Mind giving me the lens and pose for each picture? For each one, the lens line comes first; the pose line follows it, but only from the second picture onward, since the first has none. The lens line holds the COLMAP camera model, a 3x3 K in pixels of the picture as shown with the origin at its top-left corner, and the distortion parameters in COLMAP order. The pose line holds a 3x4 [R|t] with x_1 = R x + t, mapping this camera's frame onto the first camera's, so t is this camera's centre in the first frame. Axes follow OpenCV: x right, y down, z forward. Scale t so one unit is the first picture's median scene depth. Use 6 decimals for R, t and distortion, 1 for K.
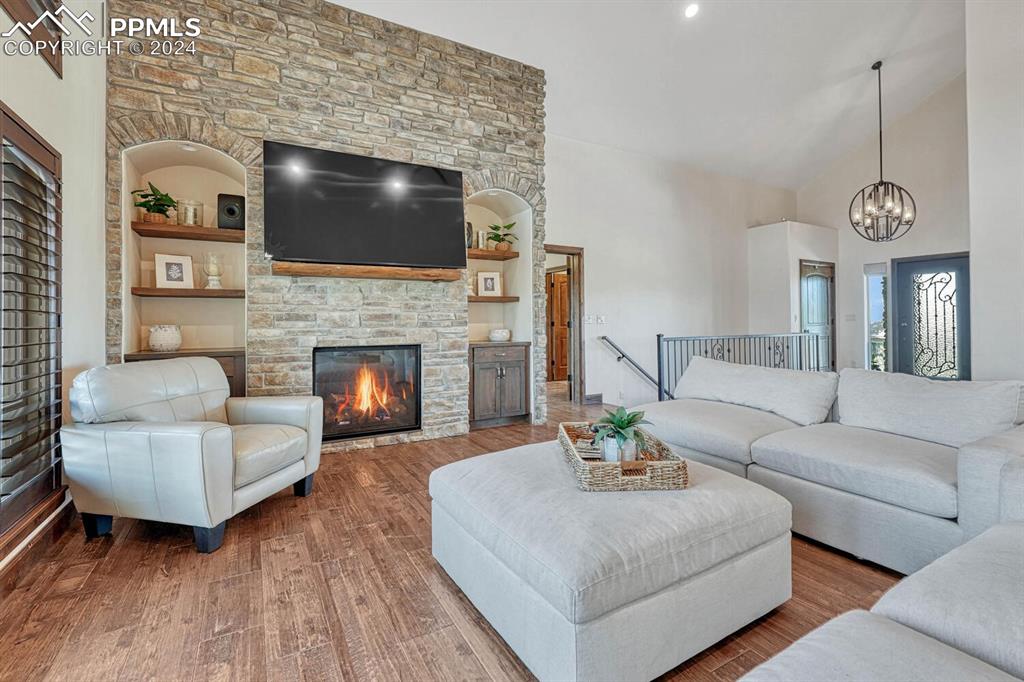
lens RADIAL K [[458.1, 0, 501.8], [0, 458.1, 316.5], [0, 0, 1]] dist [-0.014060, 0.003450]
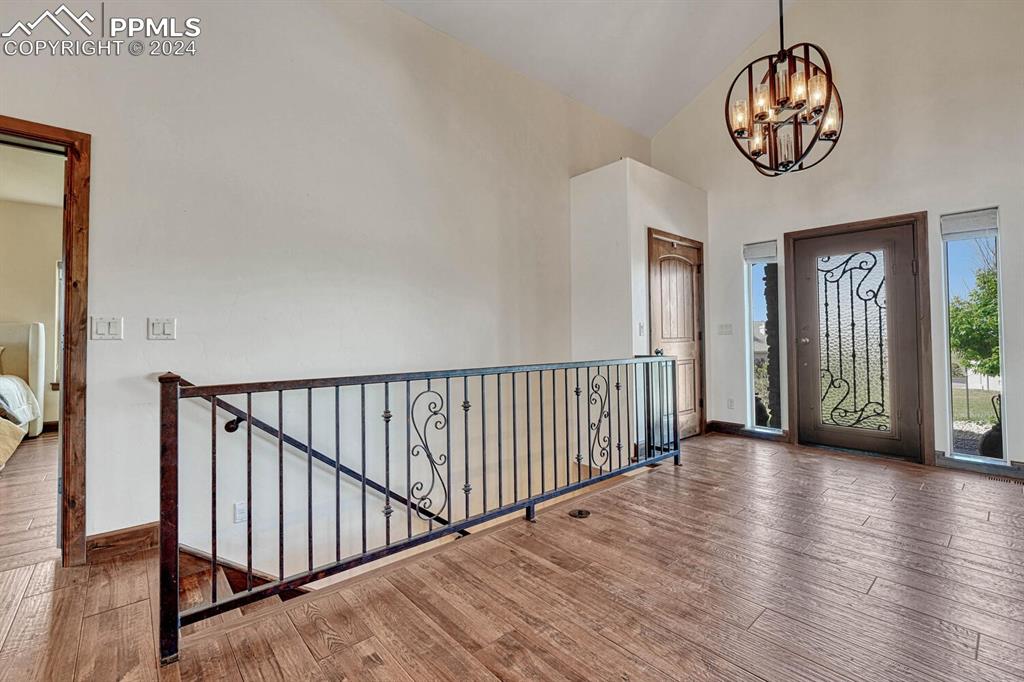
lens RADIAL K [[458.1, 0, 506.5], [0, 458.1, 334.2], [0, 0, 1]] dist [-0.014060, 0.003450]
pose [[0.976203, -0.002251, 0.216849, 0.535717], [0.002773, 0.999994, -0.002102, 0.014934], [-0.216843, 0.002654, 0.976203, 0.719567]]
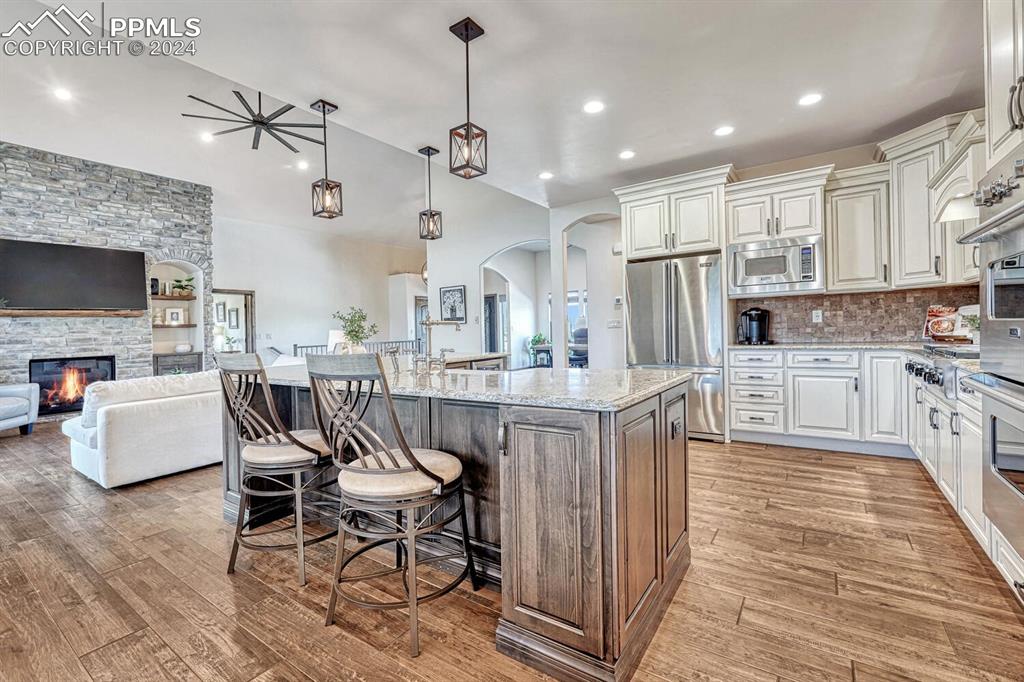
lens RADIAL K [[458.1, 0, 503.9], [0, 458.1, 321.5], [0, 0, 1]] dist [-0.014060, 0.003450]
pose [[0.901173, -0.016496, 0.433145, 0.334914], [0.024516, 0.999616, -0.012937, -0.005799], [-0.432765, 0.022278, 0.901231, -0.959376]]
